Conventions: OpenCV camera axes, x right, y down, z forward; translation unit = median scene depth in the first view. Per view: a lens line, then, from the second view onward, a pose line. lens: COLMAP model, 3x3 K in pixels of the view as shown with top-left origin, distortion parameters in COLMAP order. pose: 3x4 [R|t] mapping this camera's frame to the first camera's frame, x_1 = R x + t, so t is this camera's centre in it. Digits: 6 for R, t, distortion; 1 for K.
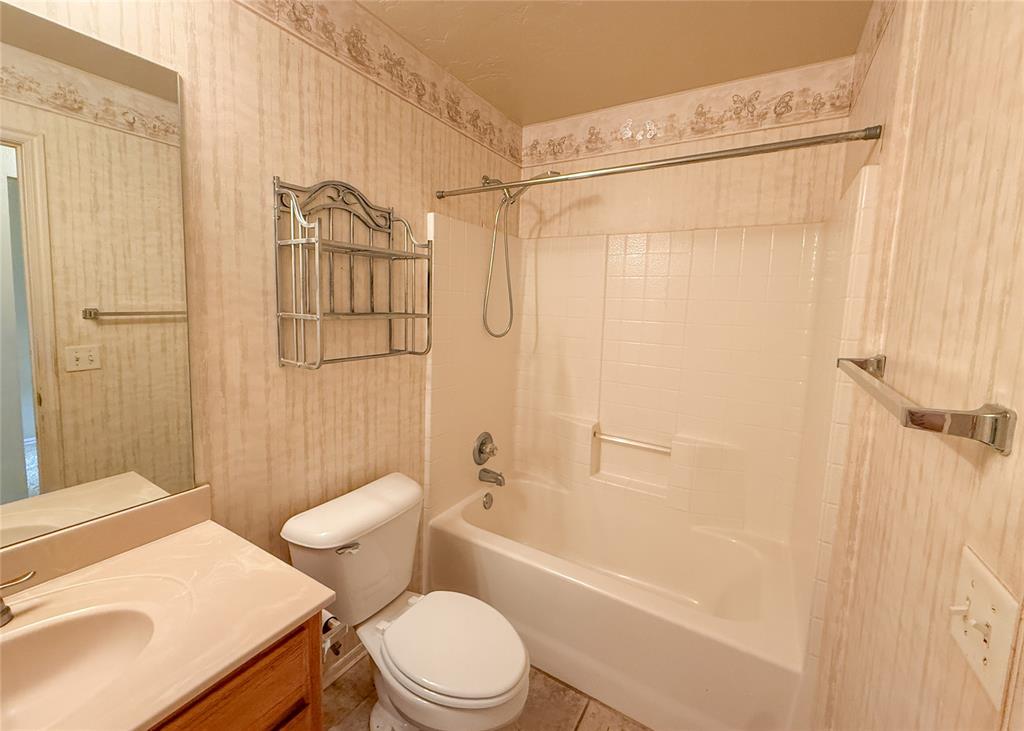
lens RADIAL K [[417.4, 0, 509.8], [0, 417.4, 345.8], [0, 0, 1]] dist [-0.001080, 0.000186]
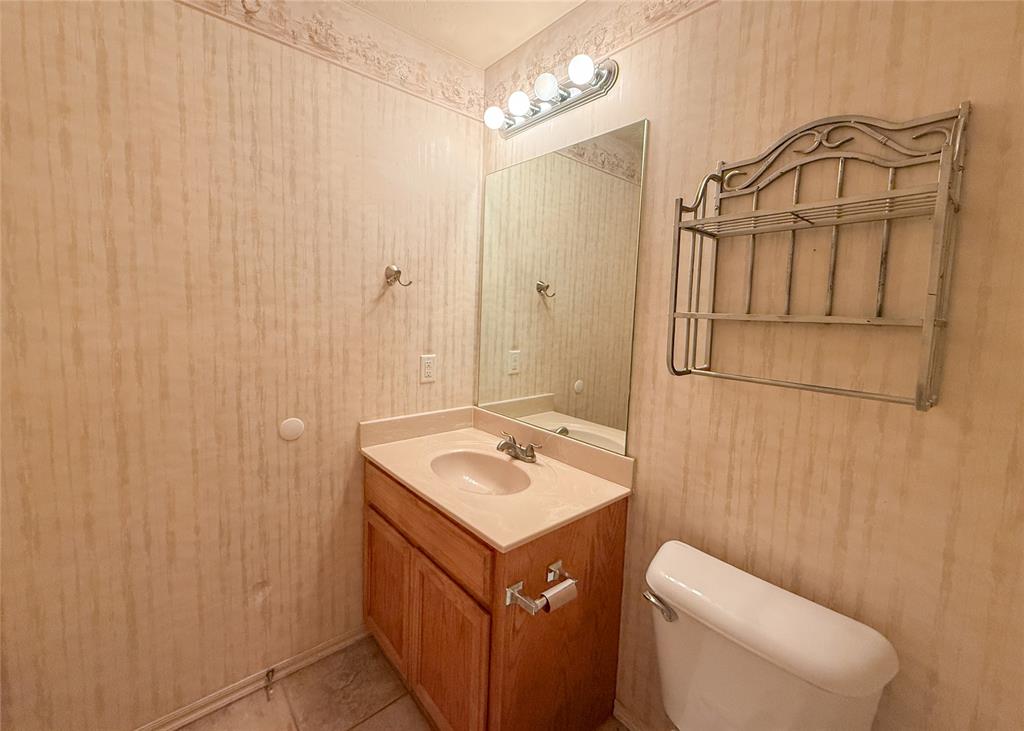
lens RADIAL K [[417.4, 0, 509.8], [0, 417.4, 345.8], [0, 0, 1]] dist [-0.001080, 0.000186]
pose [[-0.300657, 0.038692, -0.952947, 0.338433], [-0.142592, 0.986123, 0.085027, -0.020752], [0.943012, 0.161447, -0.290968, 0.680610]]
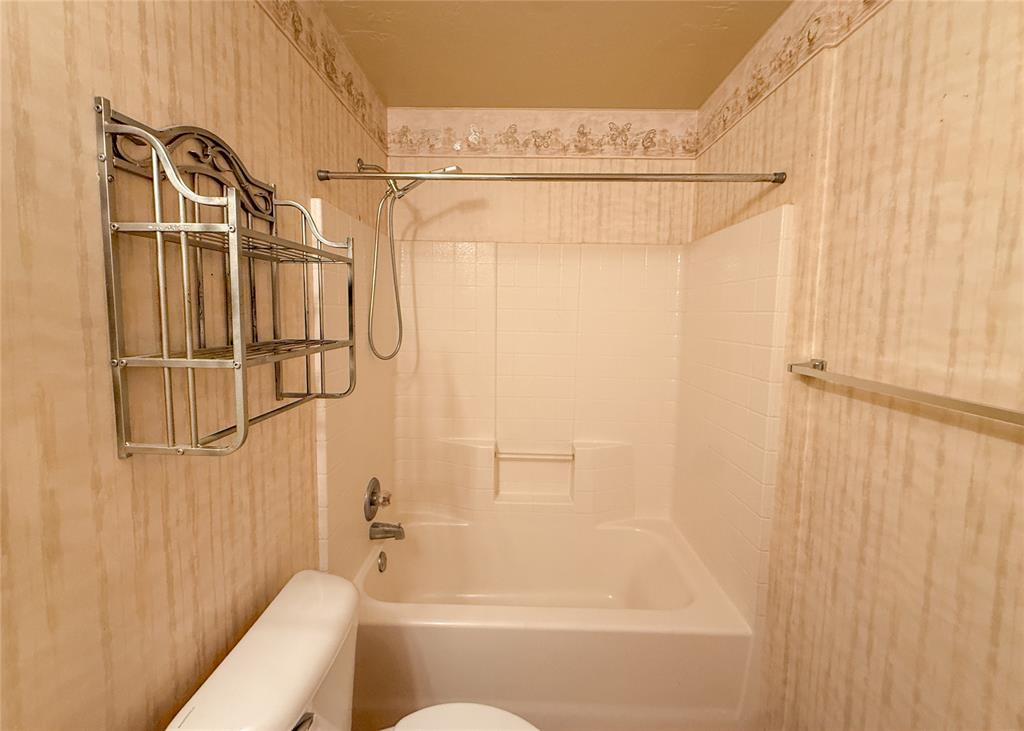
lens RADIAL K [[417.4, 0, 509.8], [0, 417.4, 345.8], [0, 0, 1]] dist [-0.001080, 0.000186]
pose [[0.862578, -0.060938, 0.502241, -0.304112], [0.064483, 0.997865, 0.010327, -0.053384], [-0.501799, 0.023478, 0.864666, 0.229698]]
